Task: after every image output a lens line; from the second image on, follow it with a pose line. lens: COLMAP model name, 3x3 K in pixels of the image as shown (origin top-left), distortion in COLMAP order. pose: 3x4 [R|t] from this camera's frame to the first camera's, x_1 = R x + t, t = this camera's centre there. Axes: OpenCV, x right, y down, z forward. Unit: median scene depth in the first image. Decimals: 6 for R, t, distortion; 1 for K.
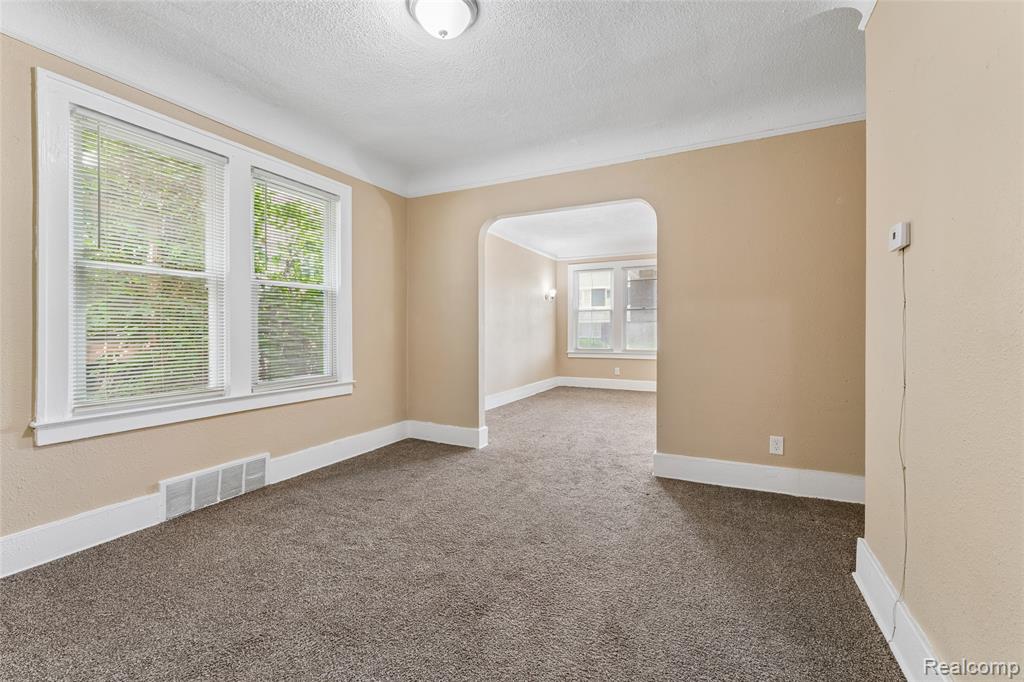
lens RADIAL K [[418.8, 0, 512.5], [0, 418.8, 334.7], [0, 0, 1]] dist [-0.000178, 0.000071]
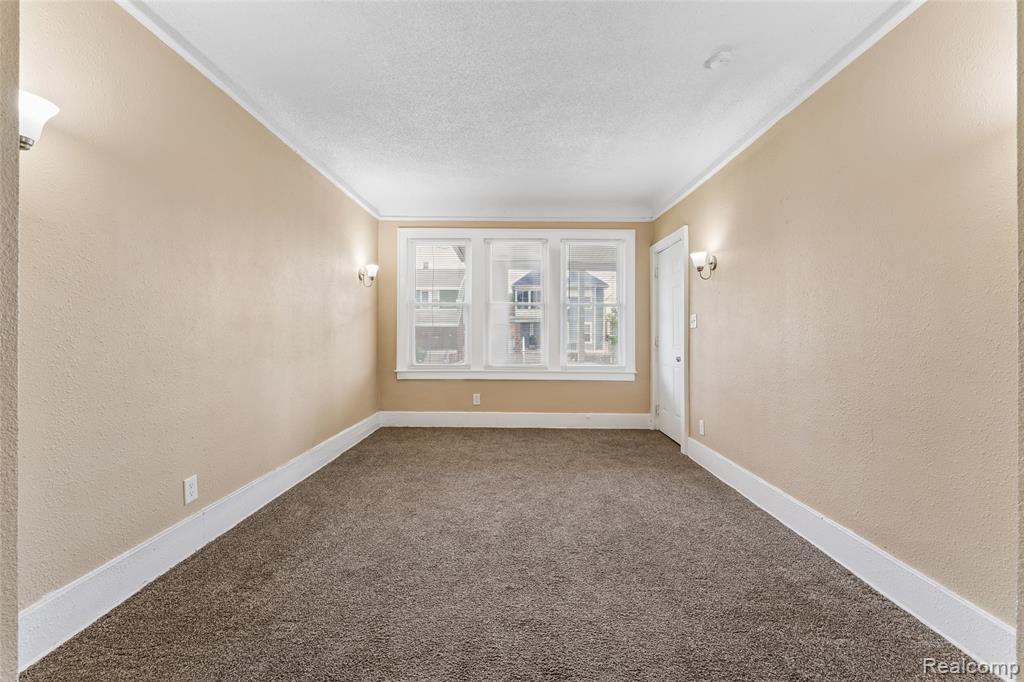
lens RADIAL K [[418.8, 0, 512.5], [0, 418.8, 334.7], [0, 0, 1]] dist [-0.000178, 0.000071]
pose [[0.904334, 0.005069, 0.426796, 0.055697], [0.000182, 0.999925, -0.012262, -0.009480], [-0.426826, 0.011166, 0.904265, 0.884106]]
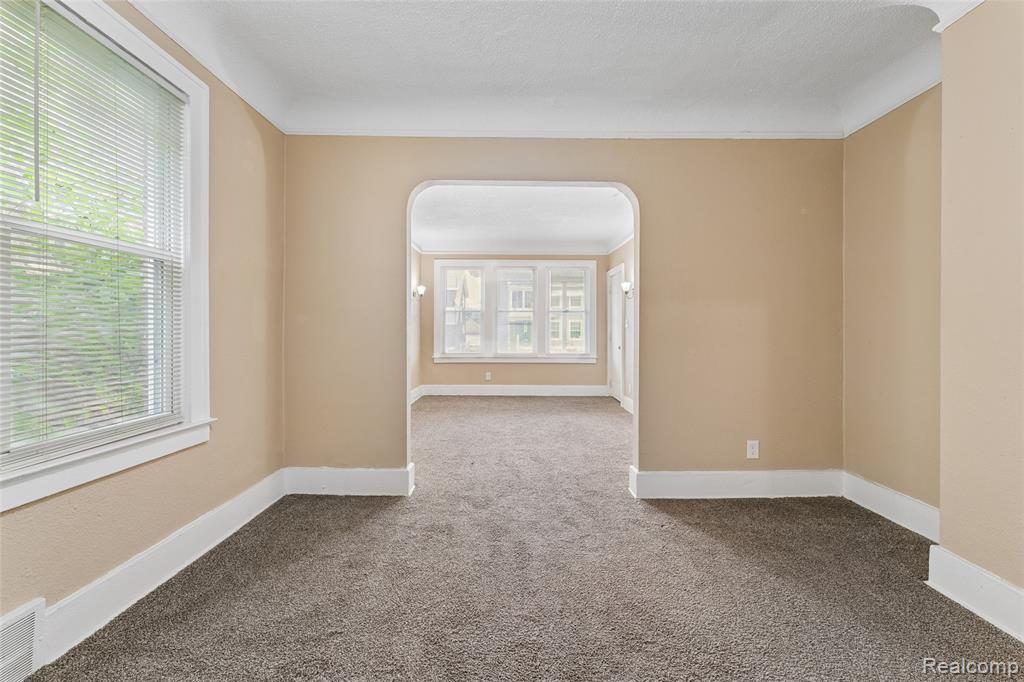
lens RADIAL K [[418.8, 0, 512.5], [0, 418.8, 334.7], [0, 0, 1]] dist [-0.000178, 0.000071]
pose [[0.898067, -0.000126, 0.439859, -0.260894], [0.002138, 0.999989, -0.004079, -0.005125], [-0.439854, 0.004604, 0.898057, 0.289339]]
